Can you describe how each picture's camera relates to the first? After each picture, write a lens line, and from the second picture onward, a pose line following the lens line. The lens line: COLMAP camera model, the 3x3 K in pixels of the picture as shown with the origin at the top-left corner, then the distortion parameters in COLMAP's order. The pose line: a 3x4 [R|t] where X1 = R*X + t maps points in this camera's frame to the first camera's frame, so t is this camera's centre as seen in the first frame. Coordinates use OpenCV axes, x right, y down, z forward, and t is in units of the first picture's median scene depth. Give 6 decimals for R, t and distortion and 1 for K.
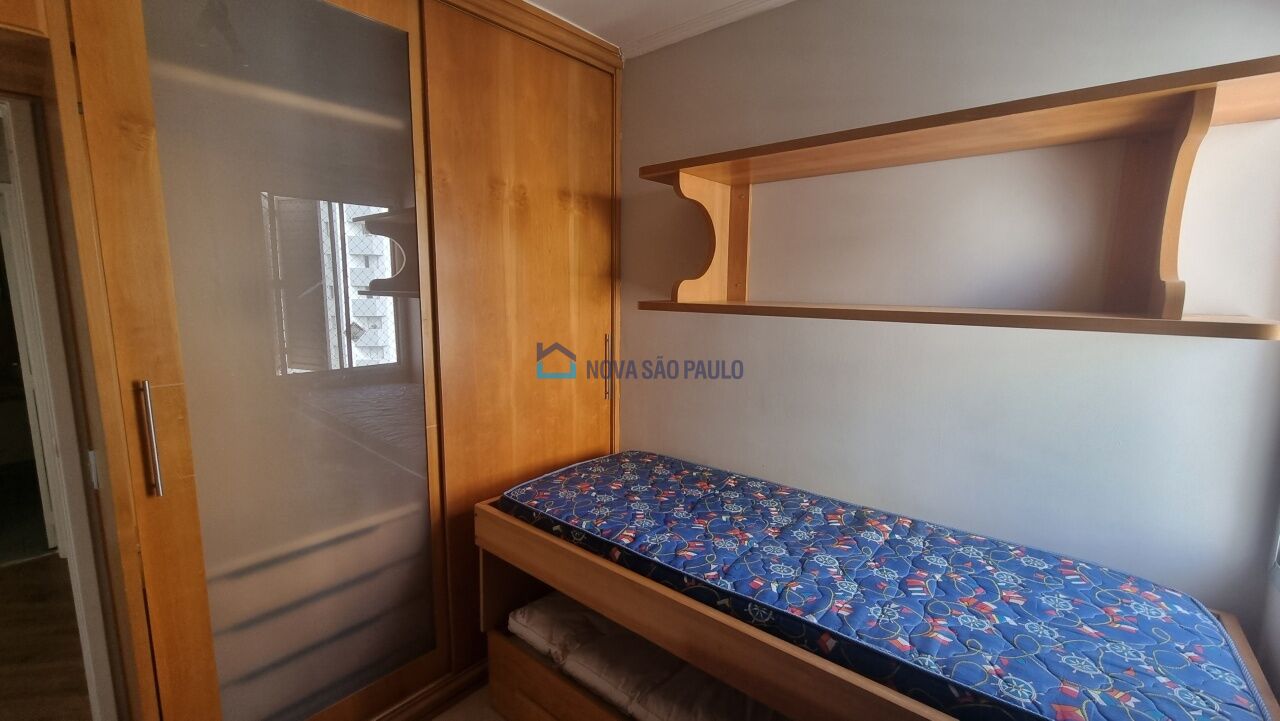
lens RADIAL K [[527.9, 0, 632.5], [0, 527.9, 360.9], [0, 0, 1]] dist [-0.002317, 0.000033]
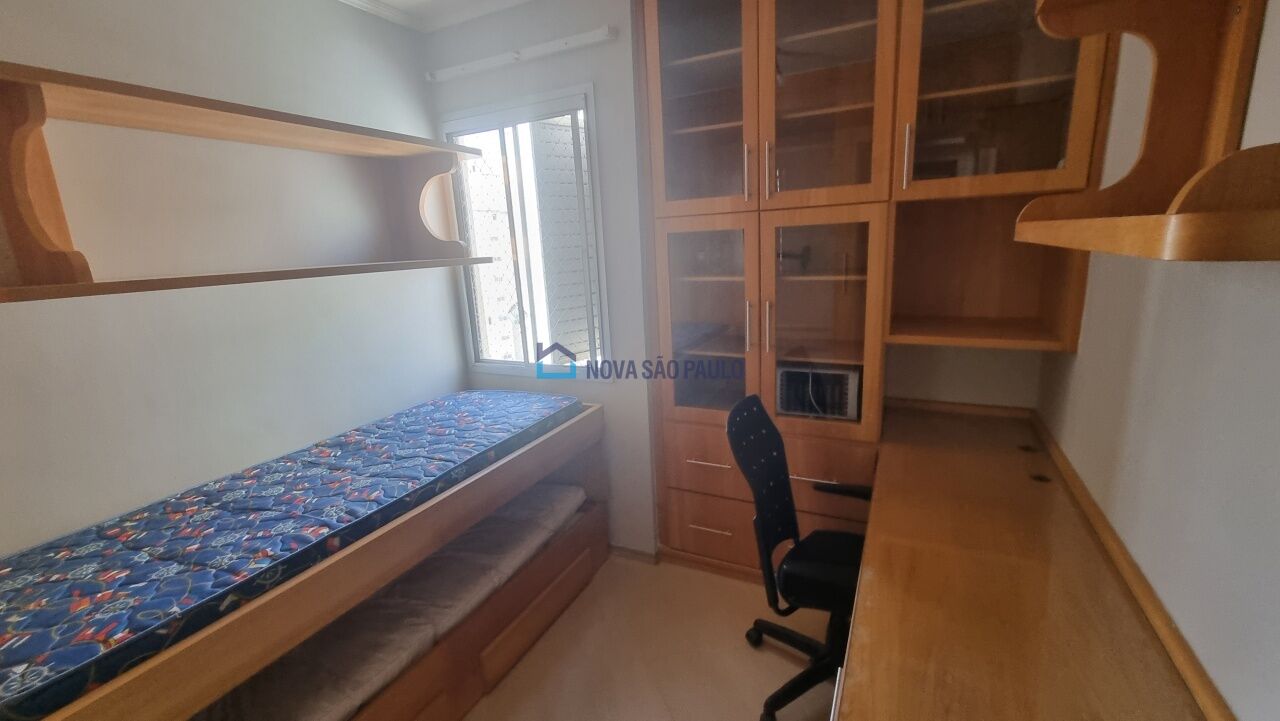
lens RADIAL K [[527.9, 0, 635.8], [0, 527.9, 359.9], [0, 0, 1]] dist [-0.002317, 0.000033]
pose [[-0.225746, -0.204088, 0.952569, -0.857839], [0.191846, 0.949348, 0.248863, -0.057883], [-0.955109, 0.238926, -0.175158, 0.521064]]
